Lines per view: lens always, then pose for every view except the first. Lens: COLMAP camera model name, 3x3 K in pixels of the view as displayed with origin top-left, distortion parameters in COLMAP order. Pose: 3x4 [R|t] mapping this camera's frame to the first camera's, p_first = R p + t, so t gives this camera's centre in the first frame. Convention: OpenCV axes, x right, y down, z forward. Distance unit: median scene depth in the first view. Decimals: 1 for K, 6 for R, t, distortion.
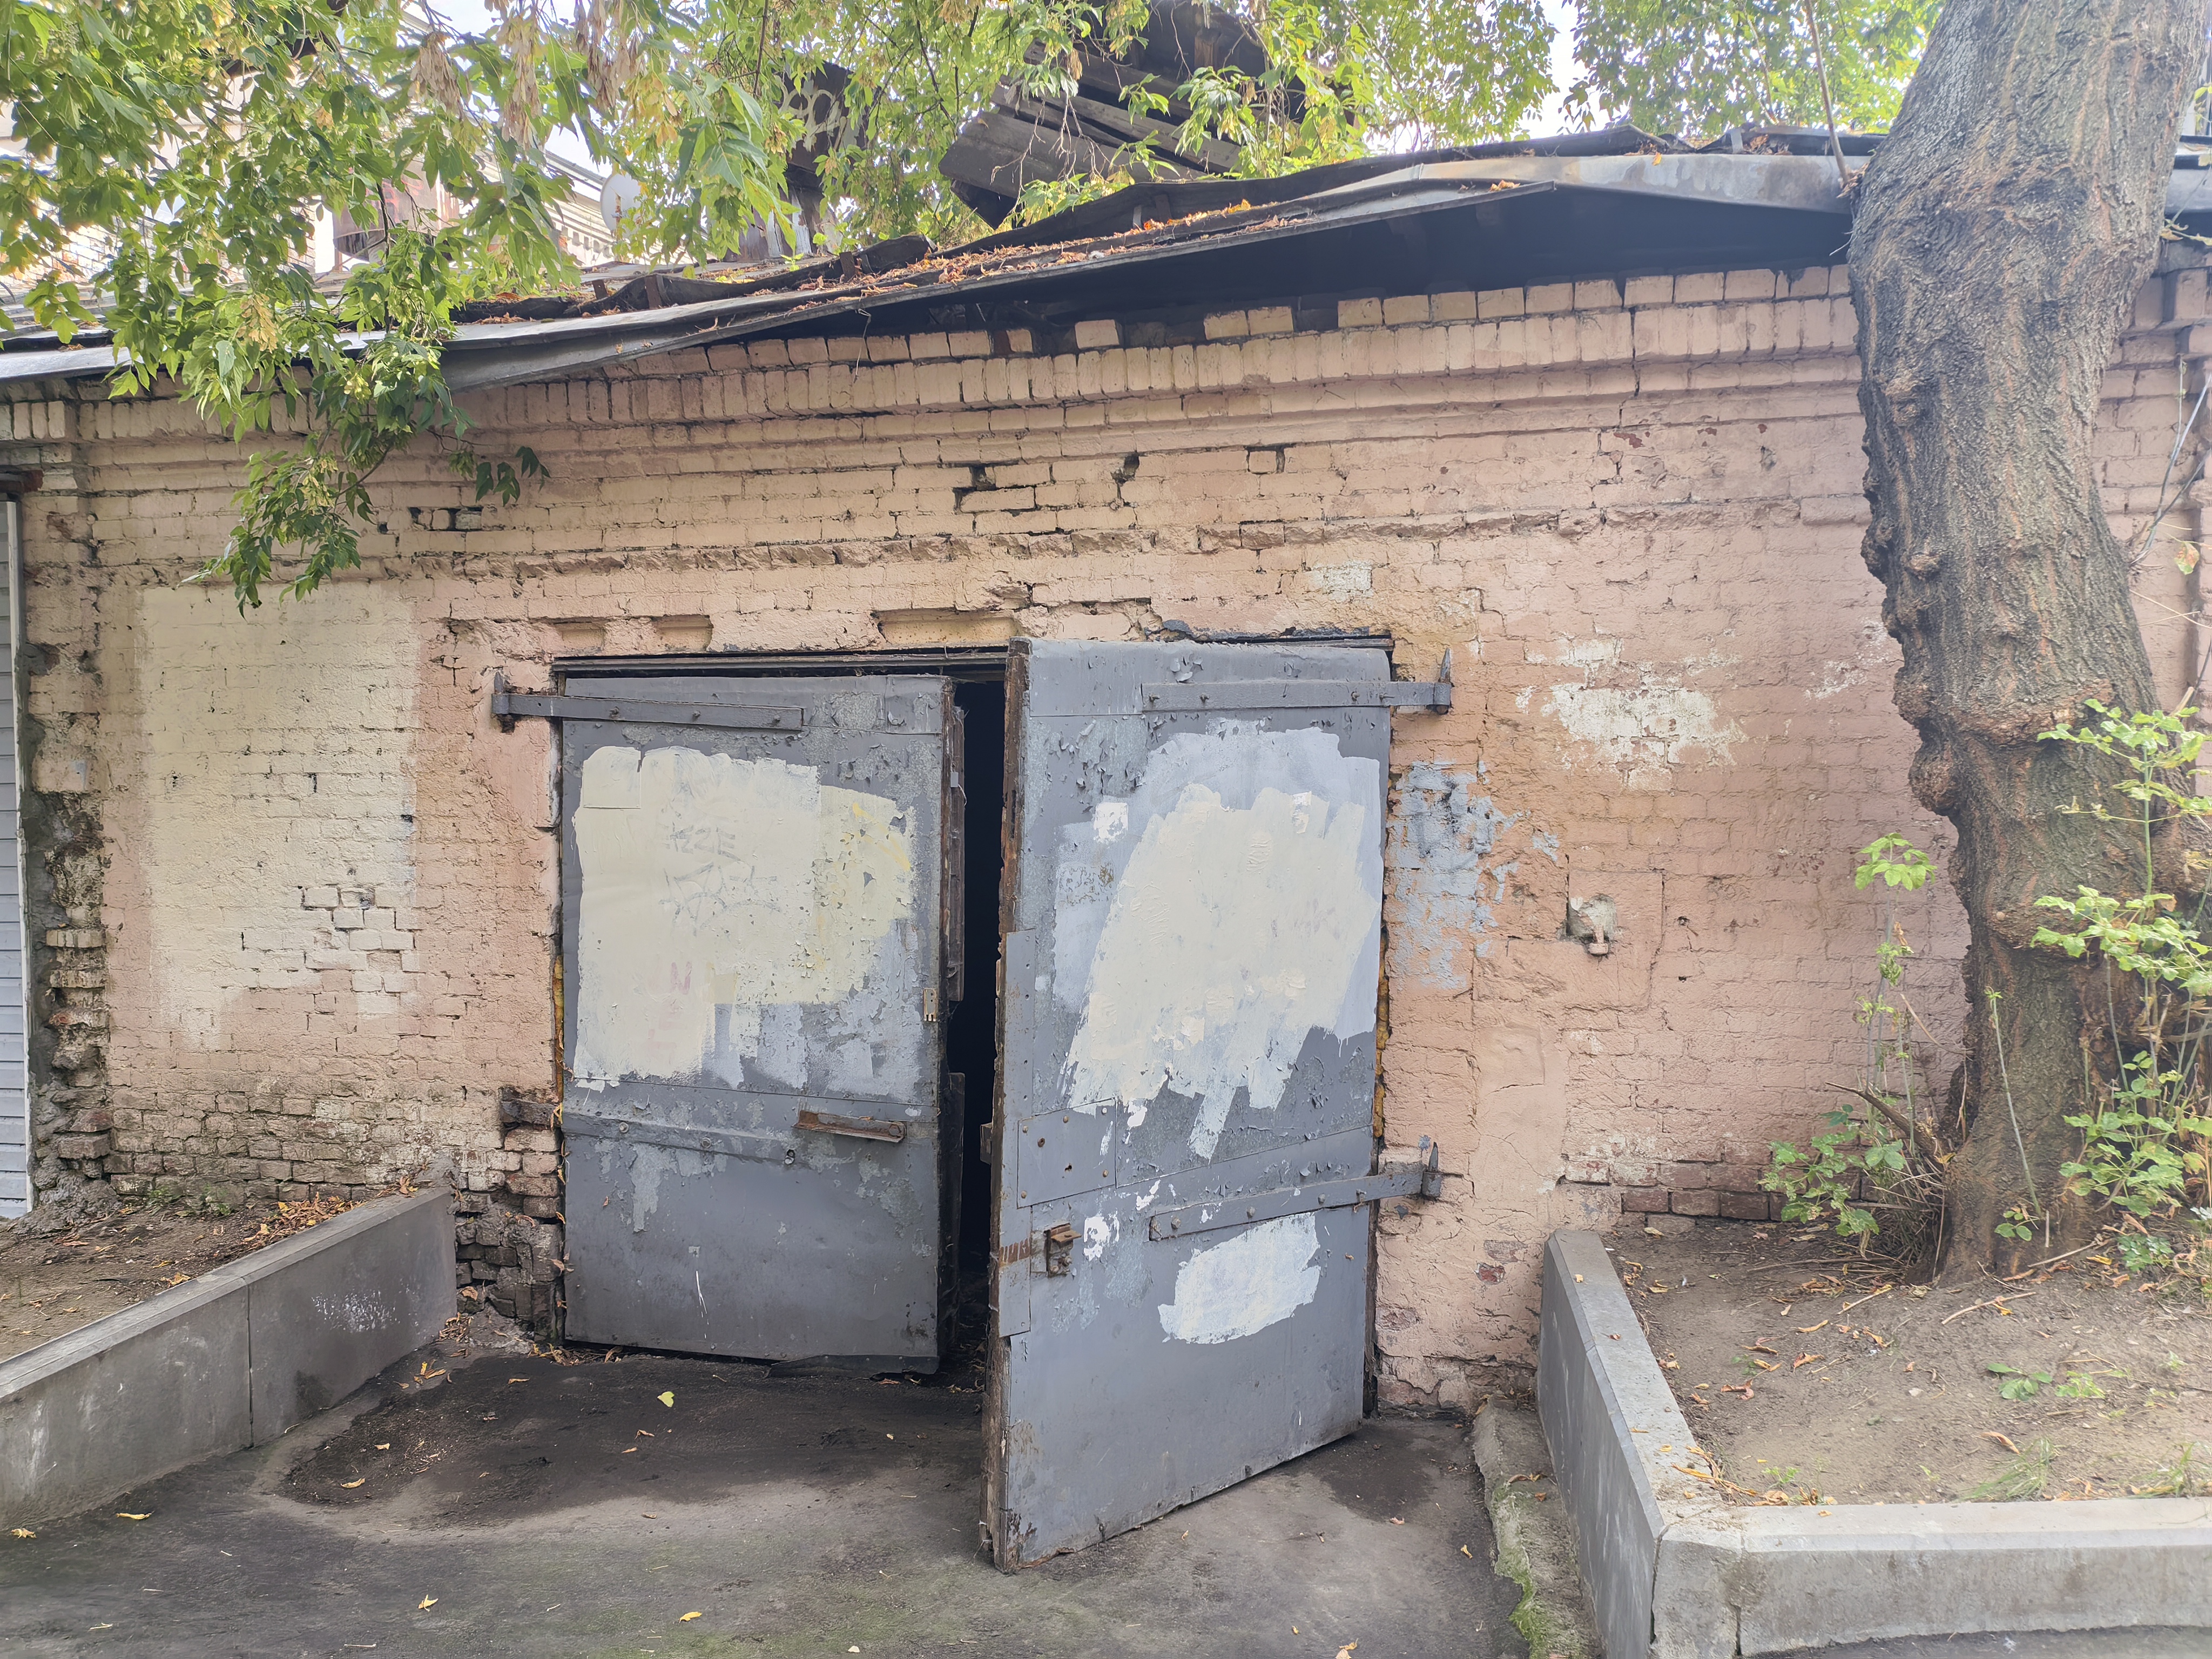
lens RADIAL K [[1707.8, 0, 1091.9], [0, 1707.8, 840.7], [0, 0, 1]] dist [0.036126, 0.009692]
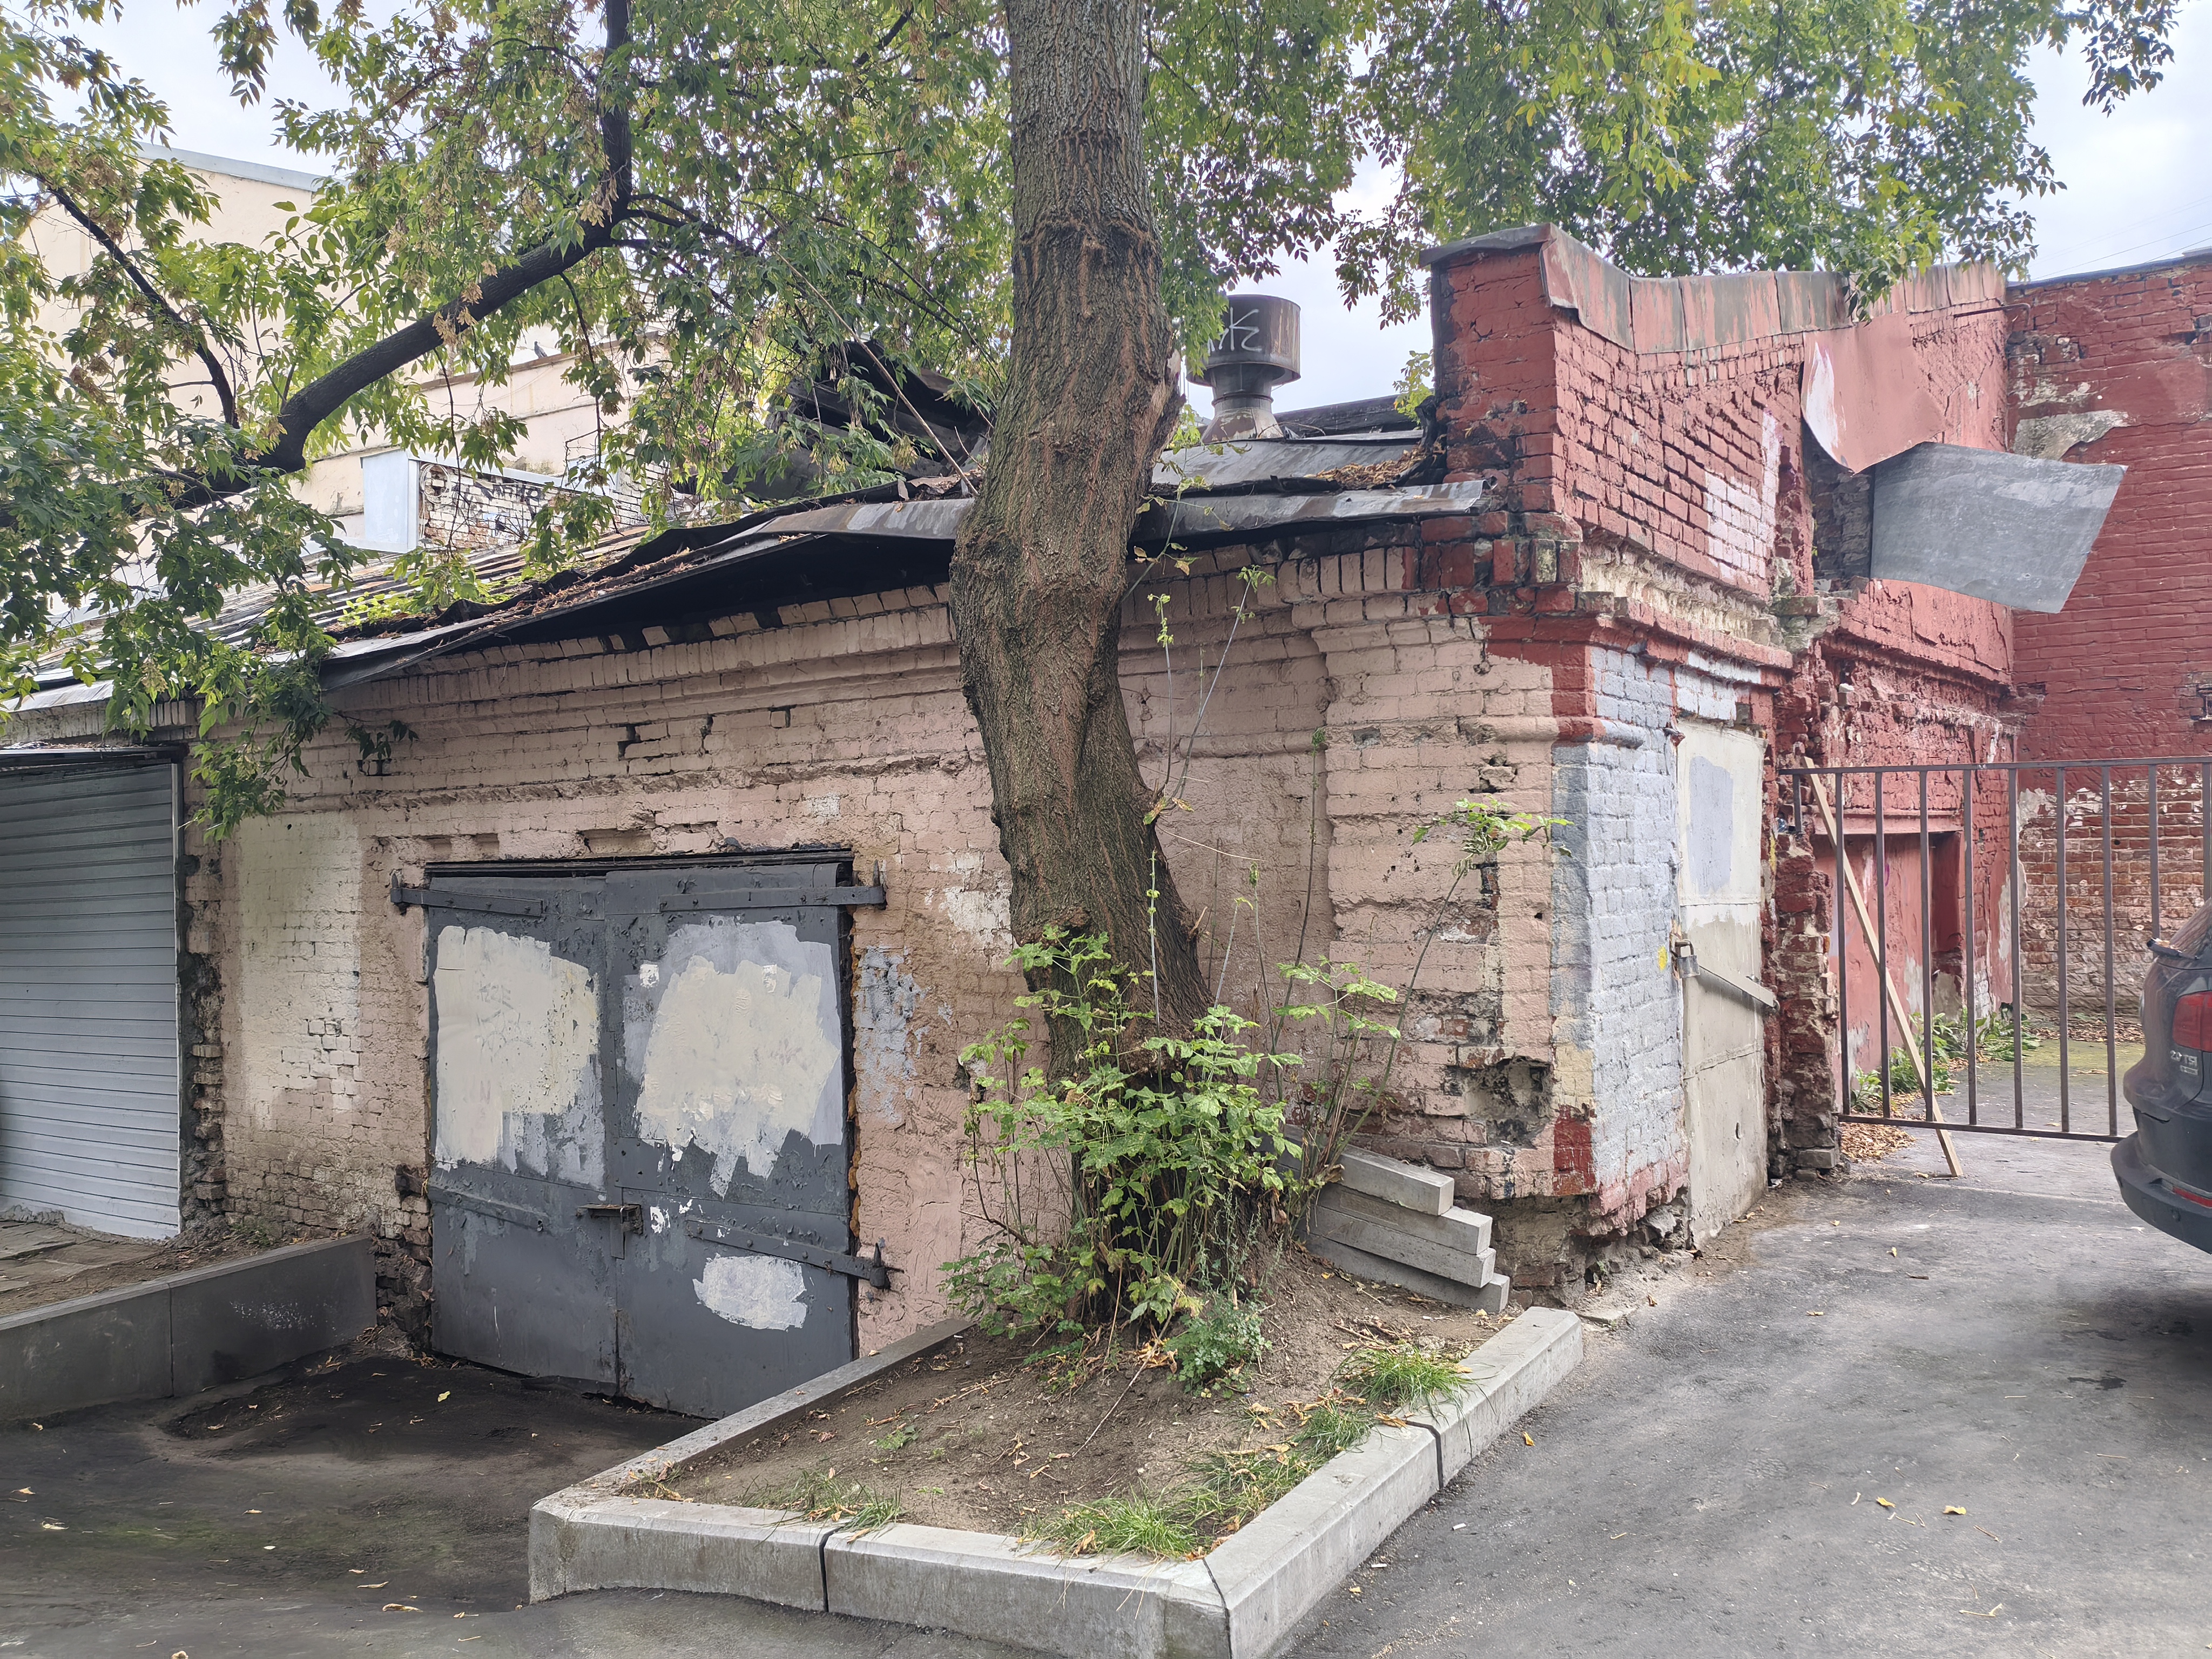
lens RADIAL K [[1707.8, 0, 1096.3], [0, 1707.8, 845.6], [0, 0, 1]] dist [0.036126, 0.009692]
pose [[0.933910, -0.017439, -0.357082, 0.767198], [0.000311, 0.998849, -0.047967, -0.056270], [0.357508, 0.044686, 0.932841, -0.142761]]
